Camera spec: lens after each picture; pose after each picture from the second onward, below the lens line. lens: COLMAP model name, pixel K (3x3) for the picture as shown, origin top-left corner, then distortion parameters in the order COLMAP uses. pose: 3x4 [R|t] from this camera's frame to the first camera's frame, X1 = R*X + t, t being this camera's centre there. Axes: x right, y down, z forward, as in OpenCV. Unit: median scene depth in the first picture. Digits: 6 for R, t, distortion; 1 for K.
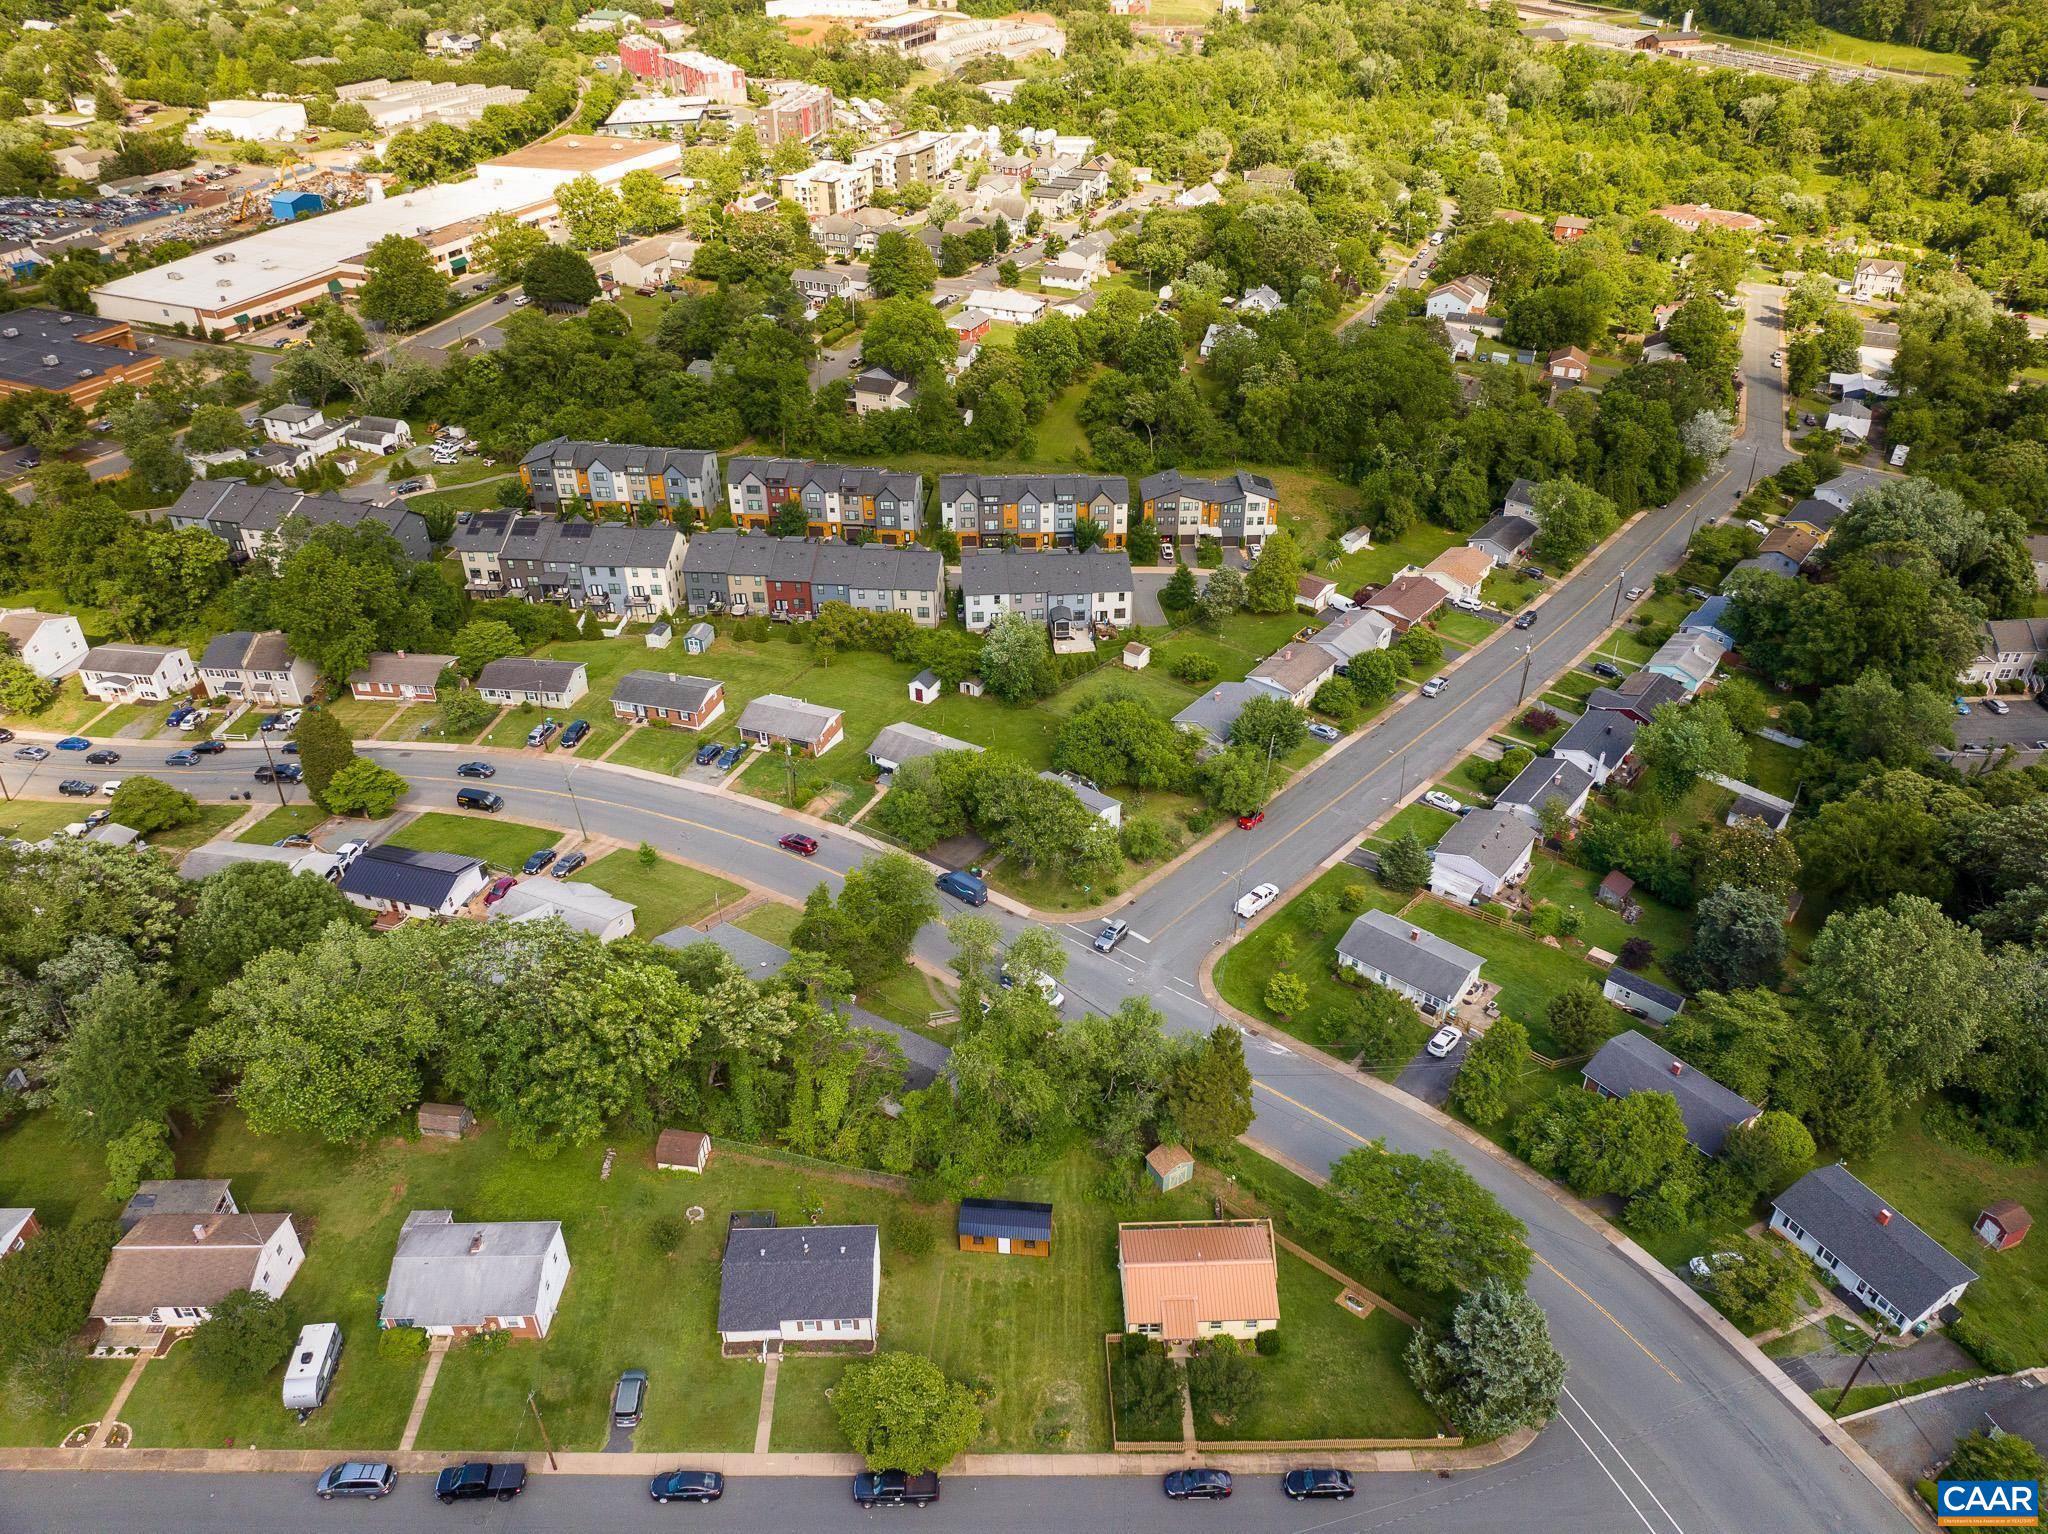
lens RADIAL K [[1440.2, 0, 1033.9], [0, 1440.2, 755.4], [0, 0, 1]] dist [-0.036620, 0.001582]
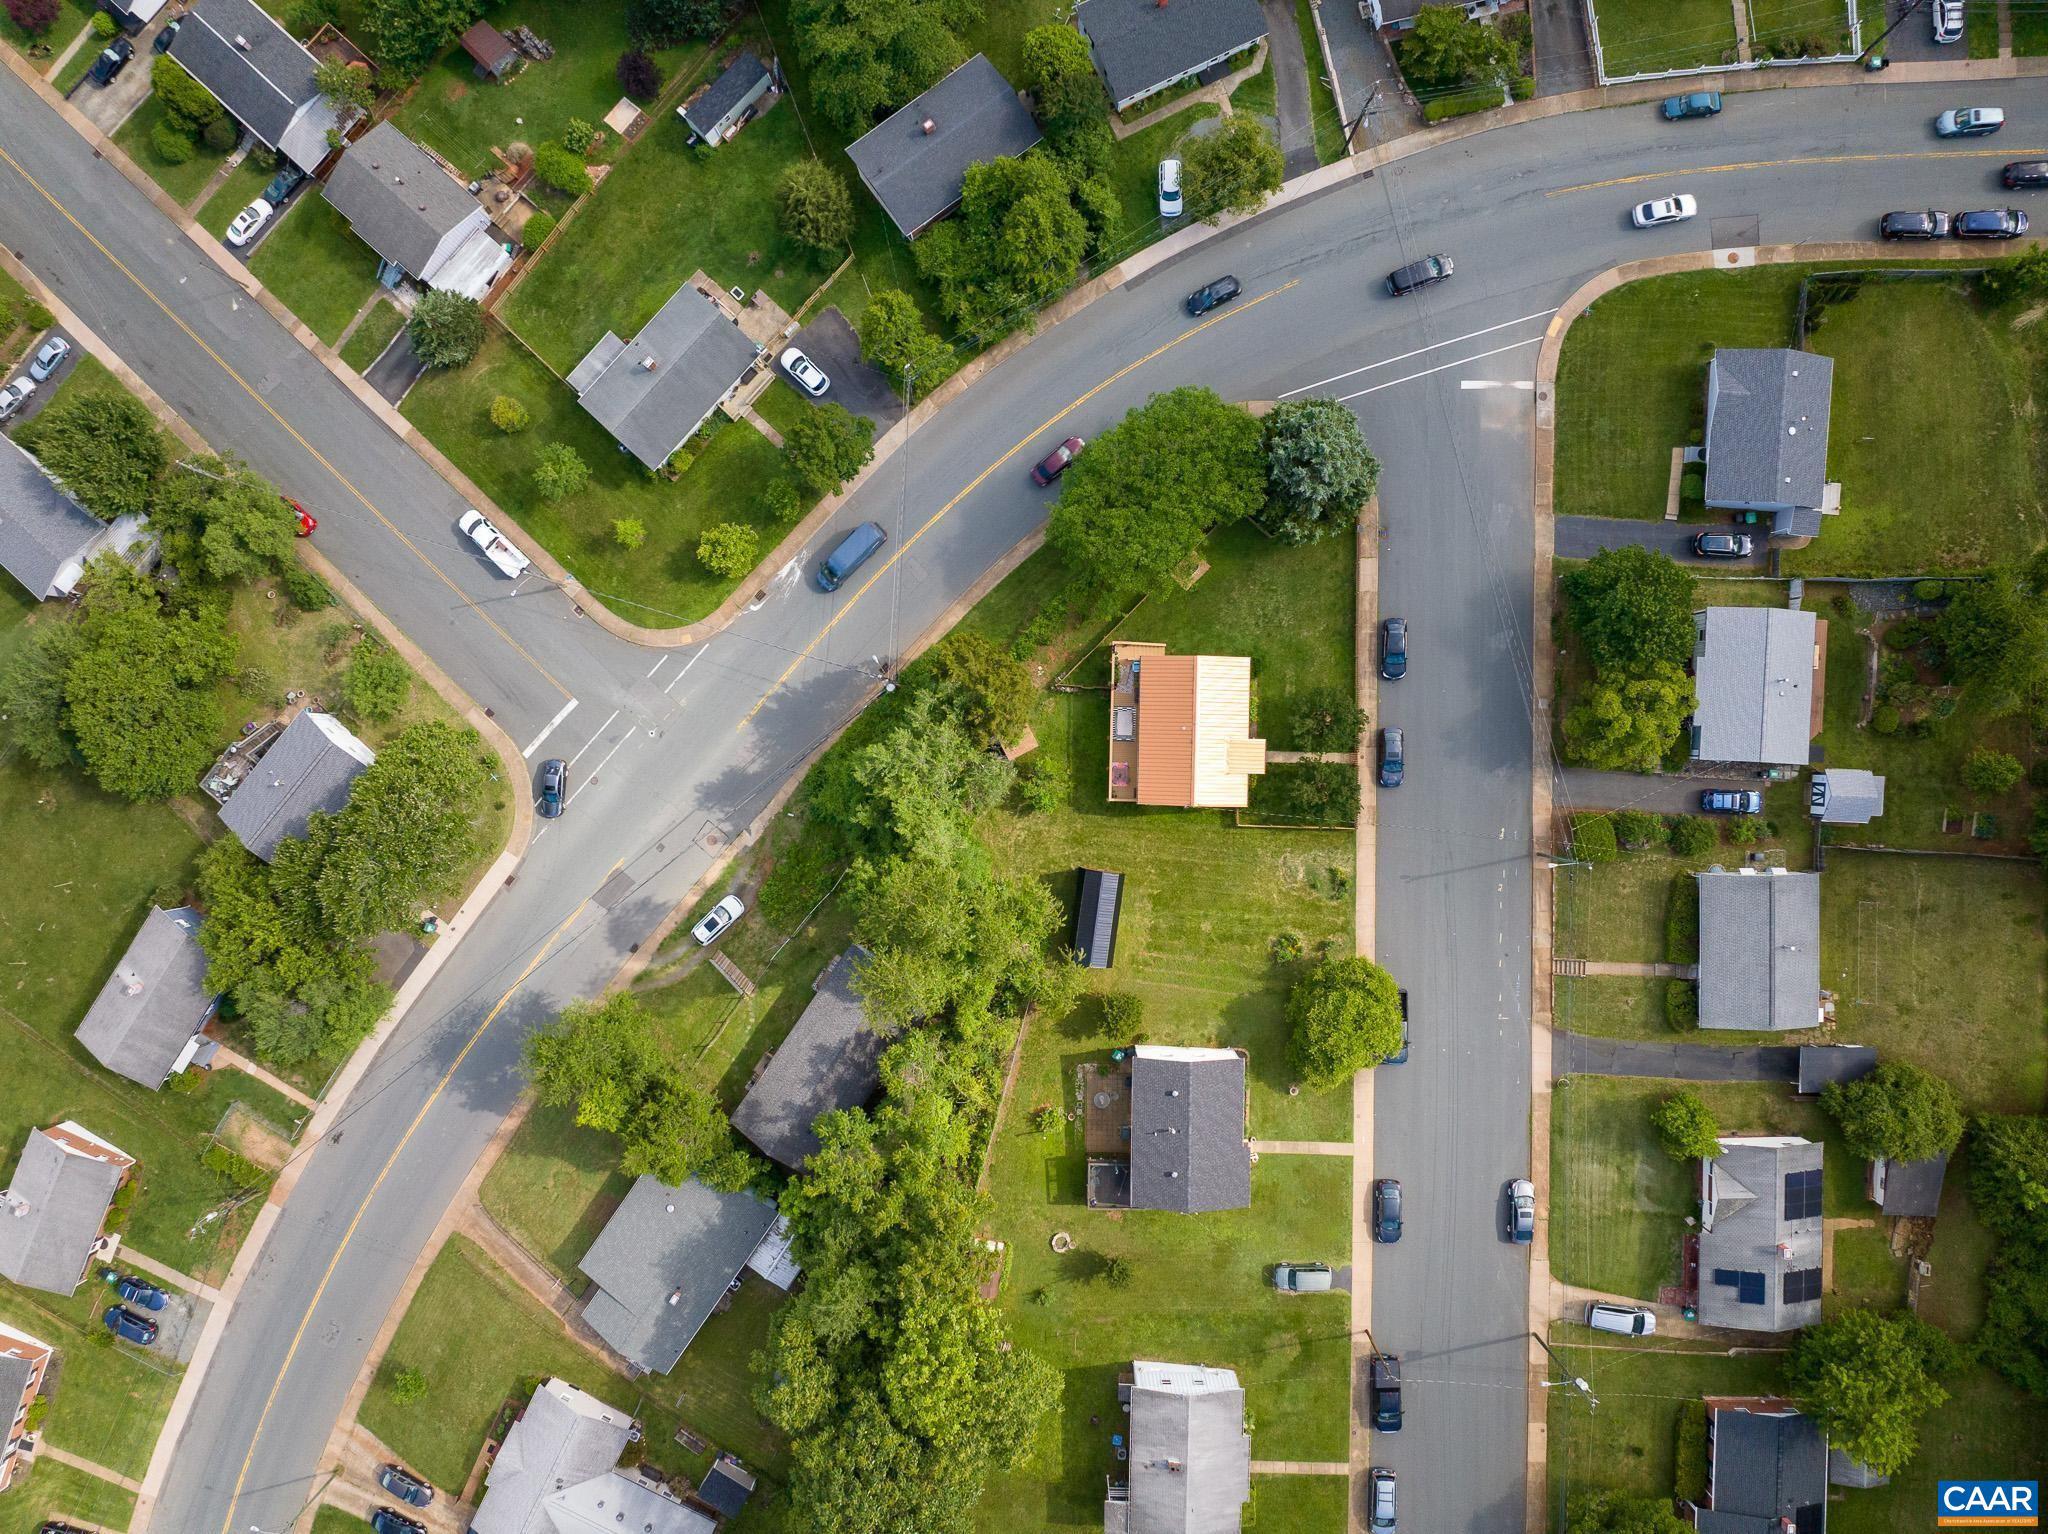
lens RADIAL K [[1438.9, 0, 1033.3], [0, 1438.9, 745.2], [0, 0, 1]] dist [-0.021335, -0.031708]
pose [[0.050325, -0.998731, 0.002121, 0.055515], [0.562627, 0.030105, 0.826162, -0.300547], [-0.825177, -0.040383, 0.563428, 0.304546]]
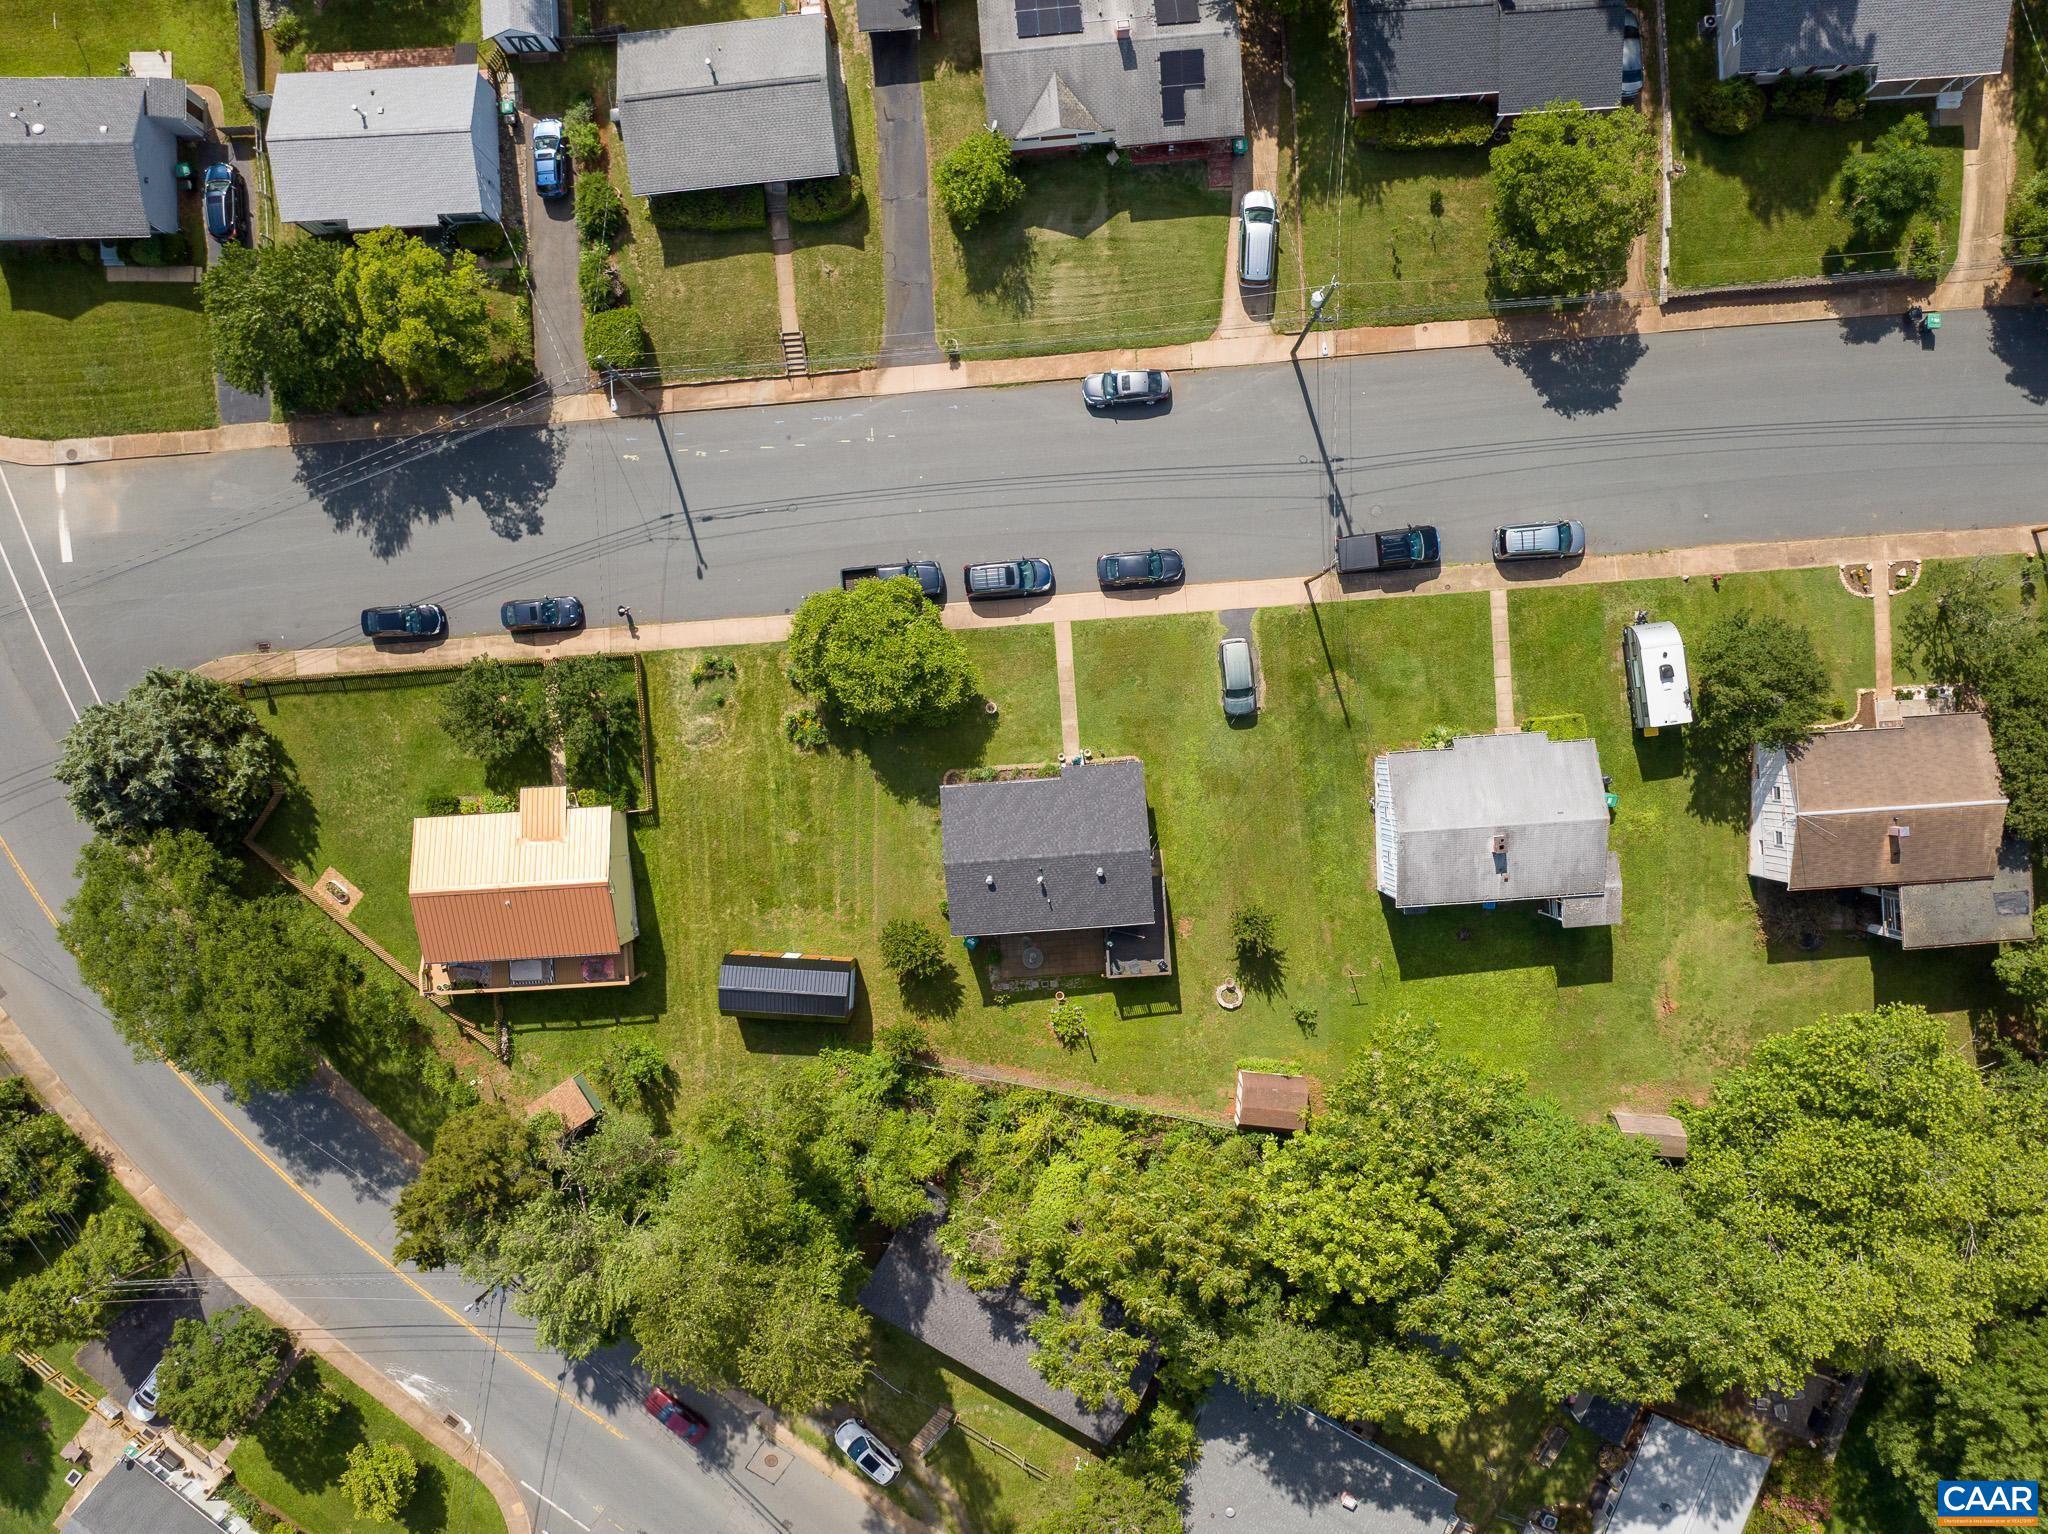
lens RADIAL K [[1444.3, 0, 1024.9], [0, 1444.3, 745.1], [0, 0, 1]] dist [-0.029803, -0.001893]
pose [[-0.999128, 0.034188, 0.023987, -0.097055], [0.000567, -0.563204, 0.826317, -0.122785], [0.041759, 0.825610, 0.562694, 0.304851]]
